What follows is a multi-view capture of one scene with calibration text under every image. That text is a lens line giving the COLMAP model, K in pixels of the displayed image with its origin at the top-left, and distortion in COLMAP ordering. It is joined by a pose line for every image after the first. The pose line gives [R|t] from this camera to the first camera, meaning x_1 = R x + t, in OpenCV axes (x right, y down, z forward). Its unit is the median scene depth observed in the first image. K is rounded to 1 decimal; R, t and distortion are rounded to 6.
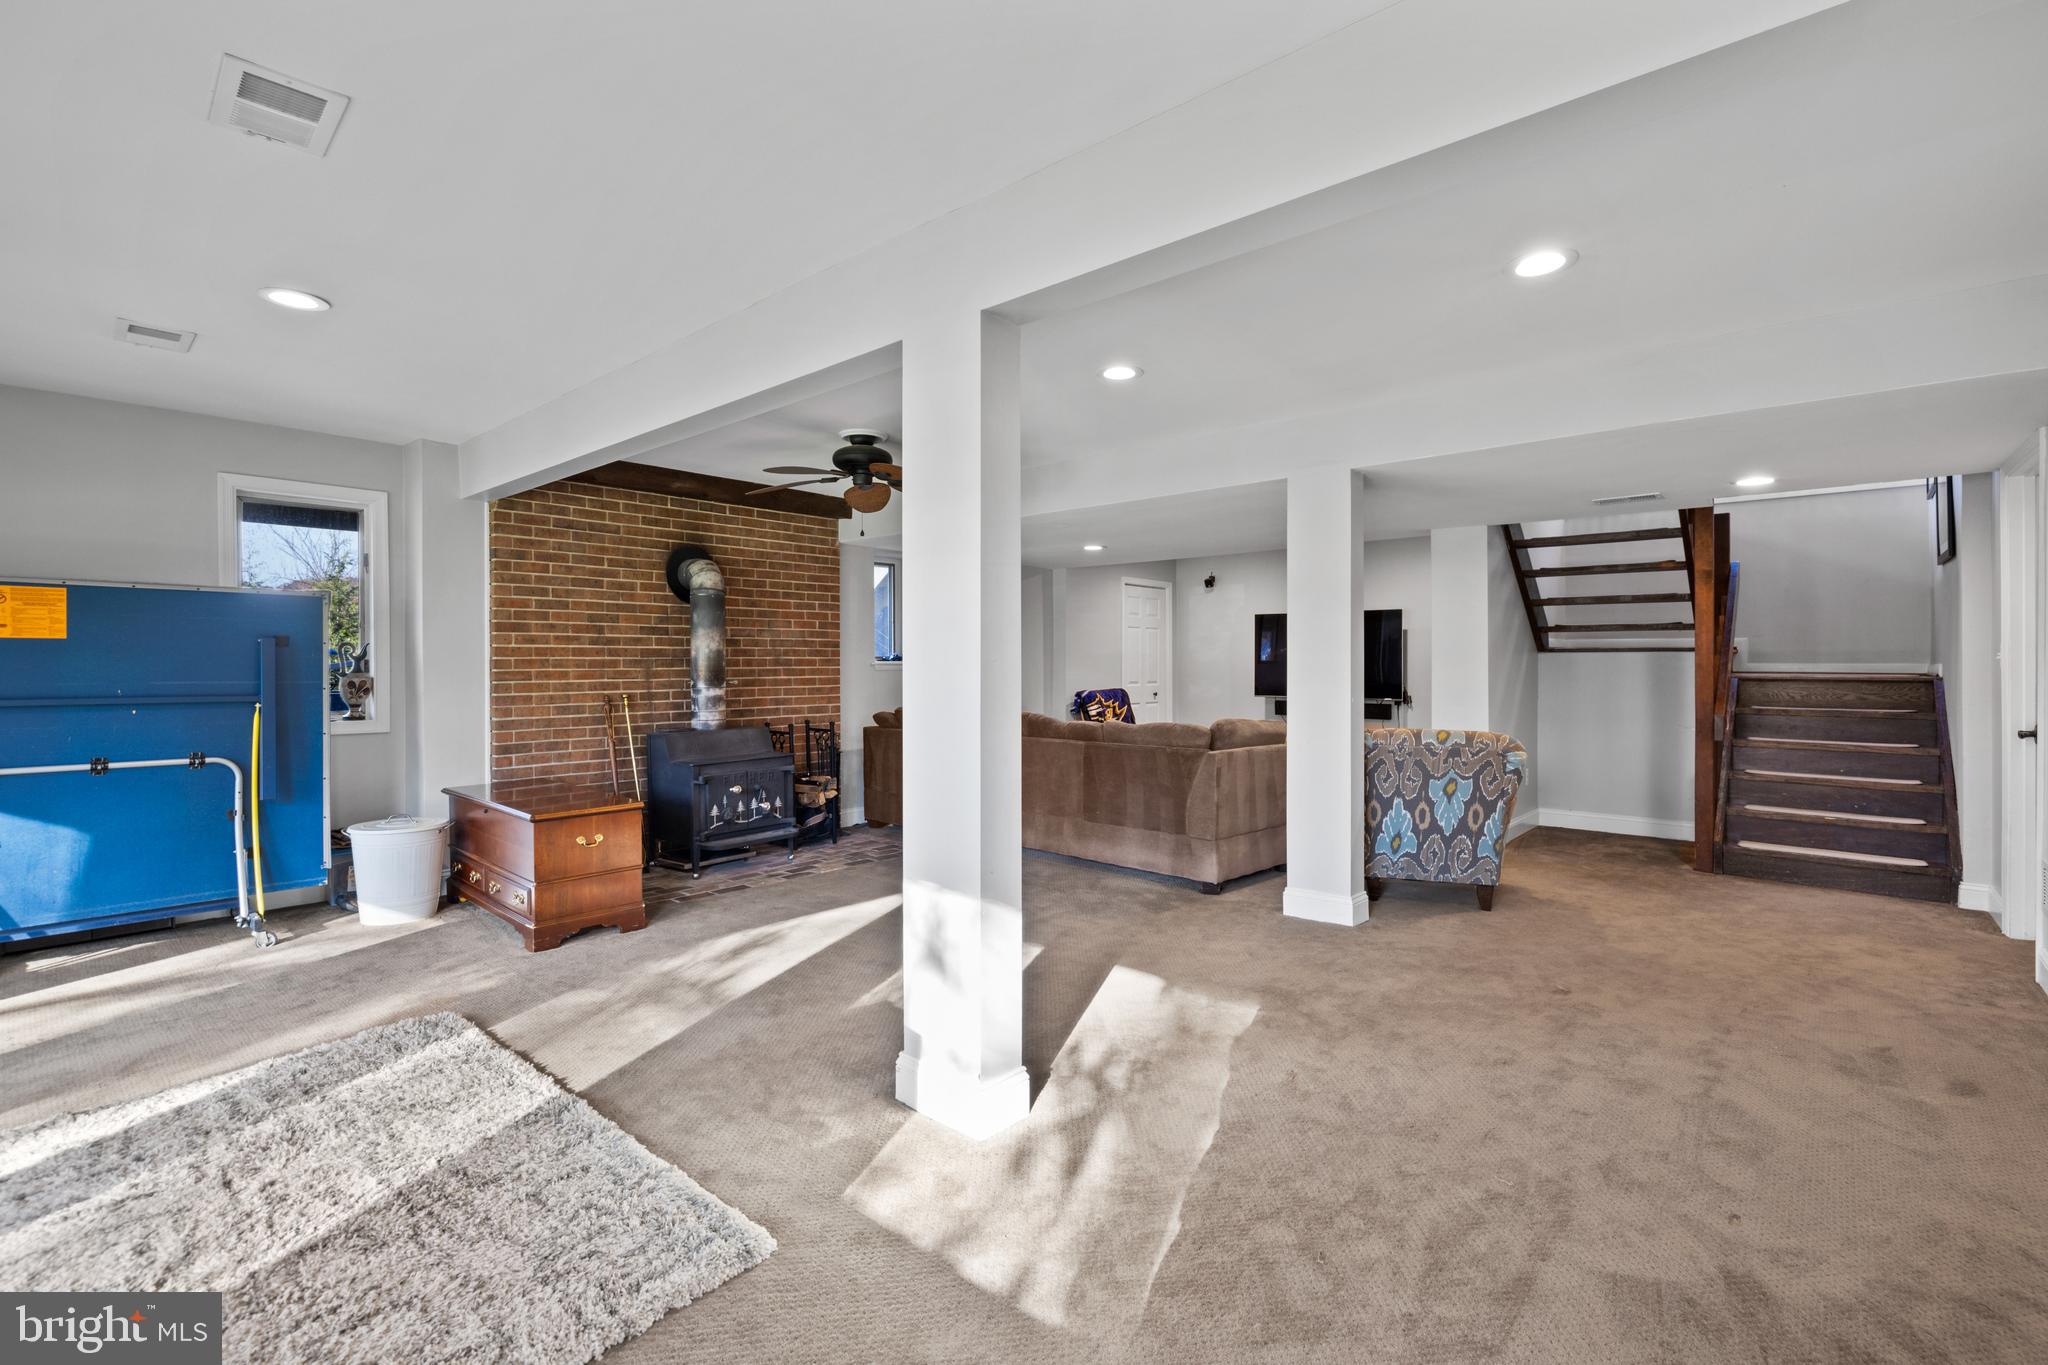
lens RADIAL K [[882.0, 0, 1023.2], [0, 882.0, 675.2], [0, 0, 1]] dist [0.001286, 0.000015]
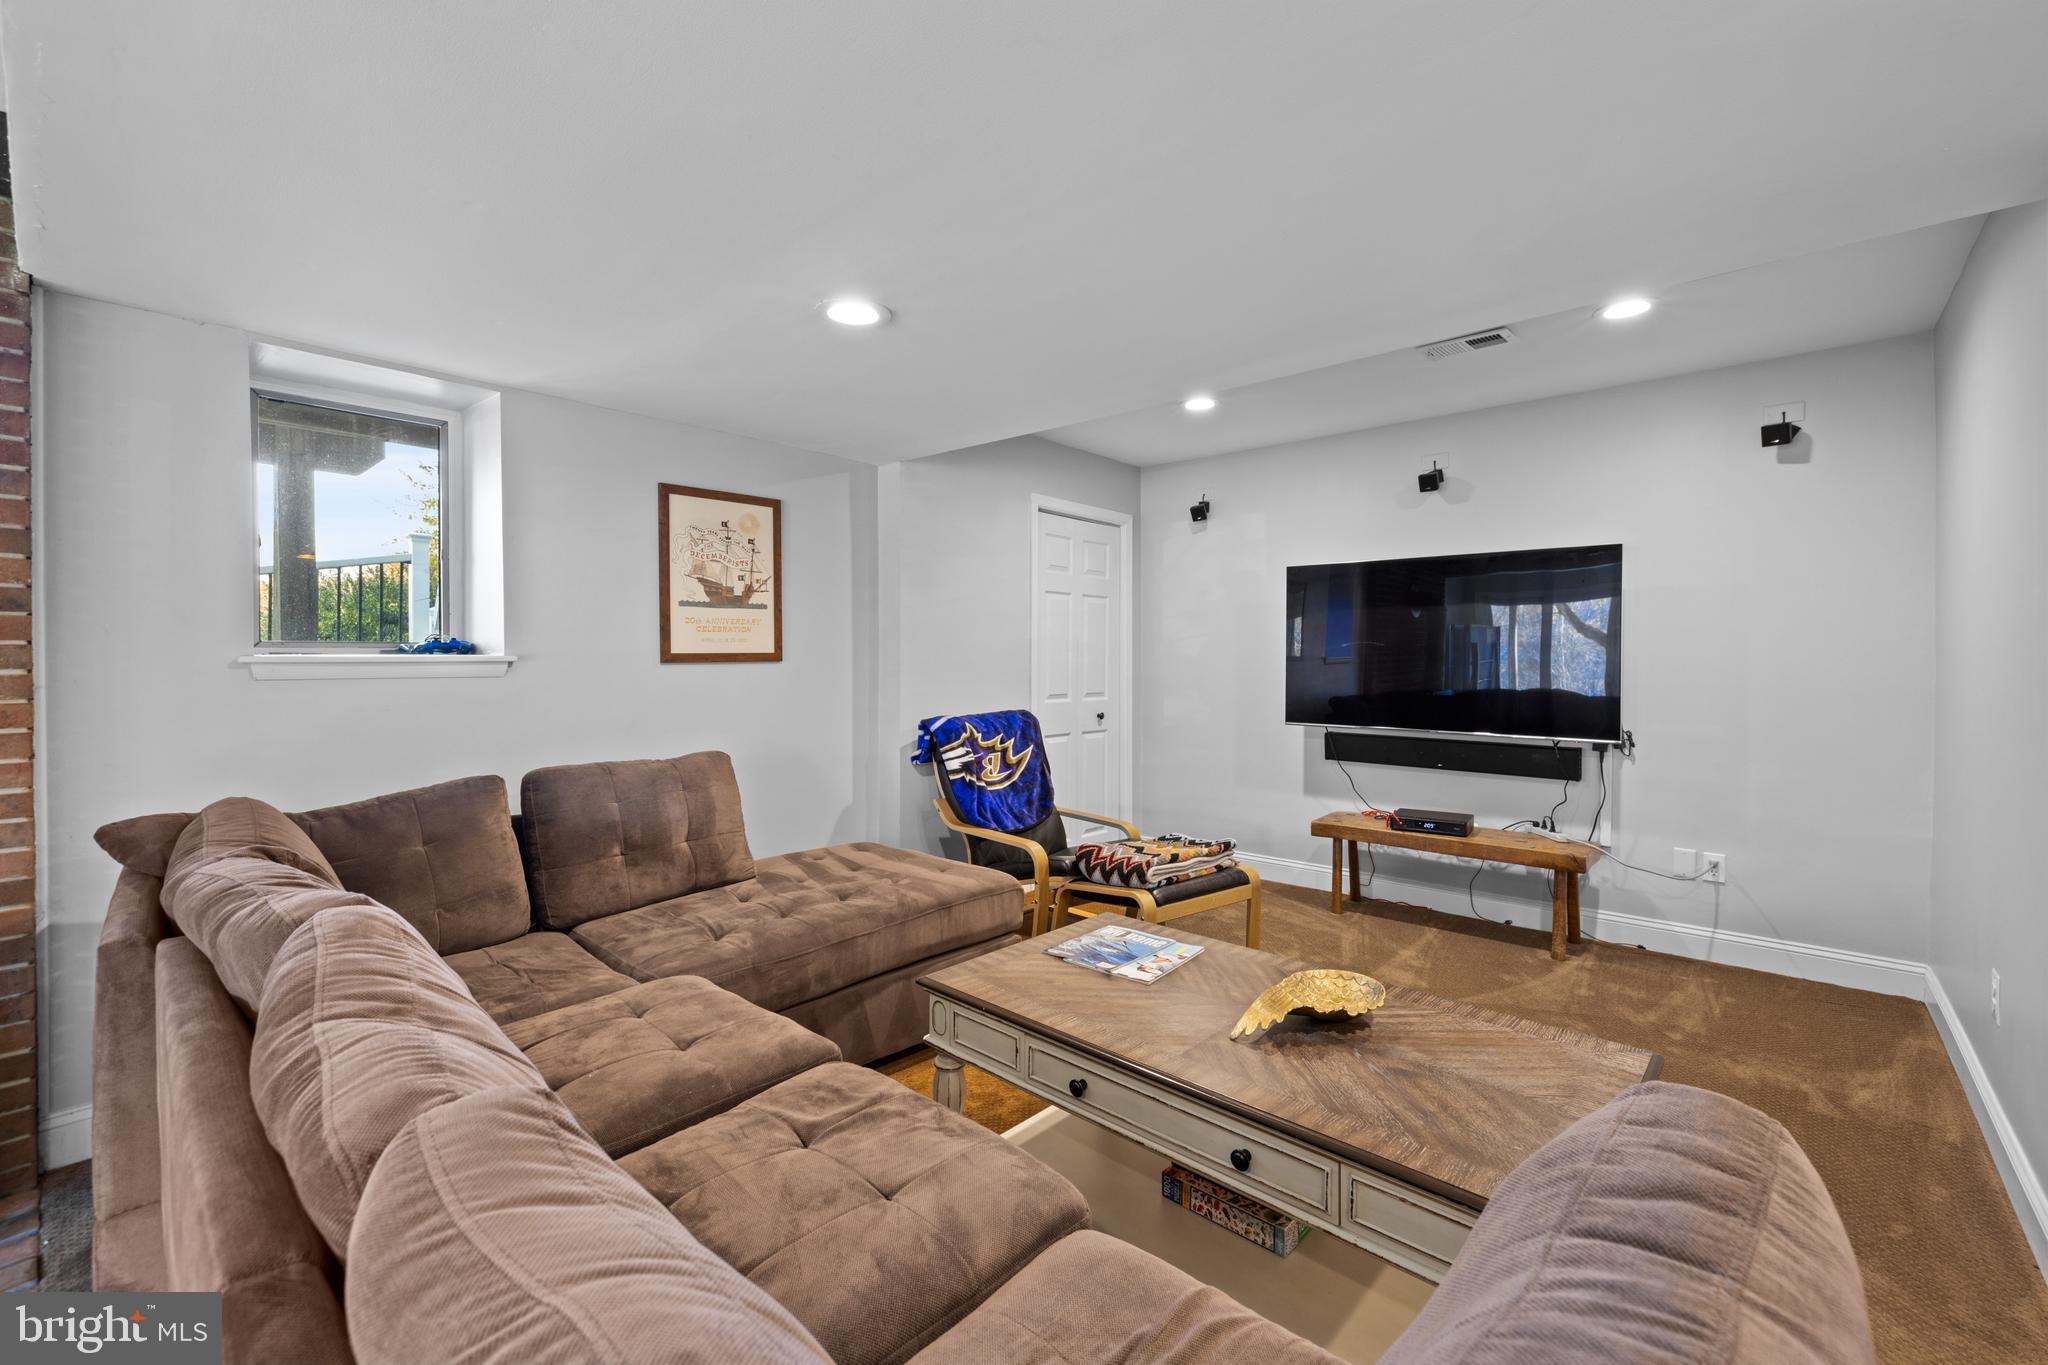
lens RADIAL K [[852.8, 0, 1025.1], [0, 852.8, 670.2], [0, 0, 1]] dist [0.003709, 0.000376]
pose [[0.999973, 0.003505, 0.006456, 0.154830], [-0.003522, 0.999990, 0.002578, -0.012637], [-0.006447, -0.002600, 0.999976, 0.731558]]
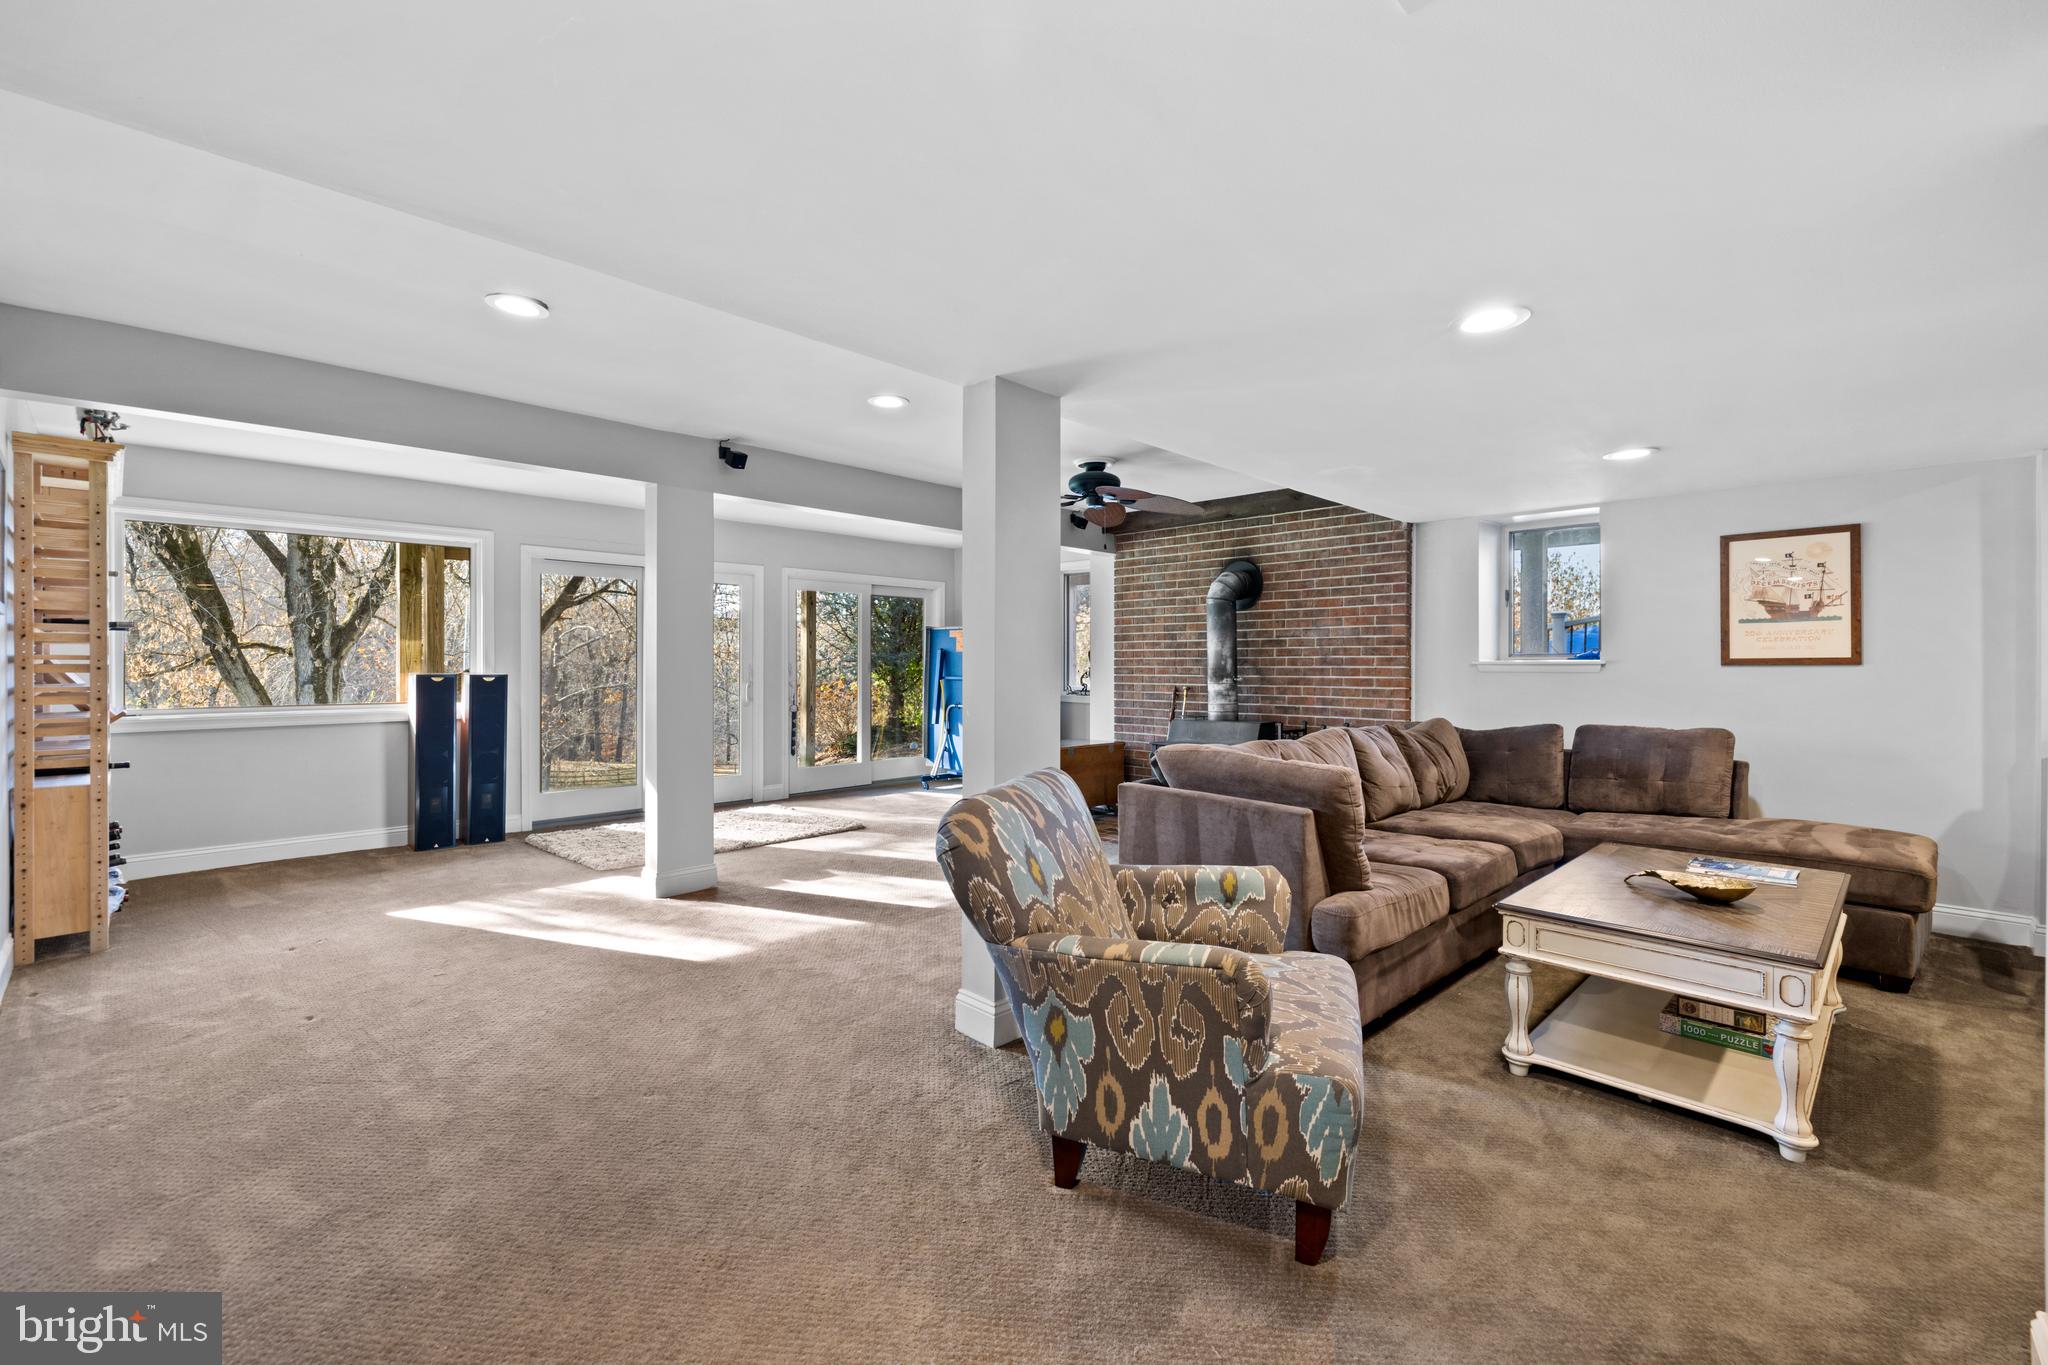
lens RADIAL K [[852.8, 0, 1025.4], [0, 852.8, 667.2], [0, 0, 1]] dist [0.003709, 0.000376]
pose [[-0.018242, 0.010251, -0.999781, 0.671256], [-0.011237, 0.999882, 0.010457, -0.014382], [0.999770, 0.011425, -0.018124, 0.678578]]
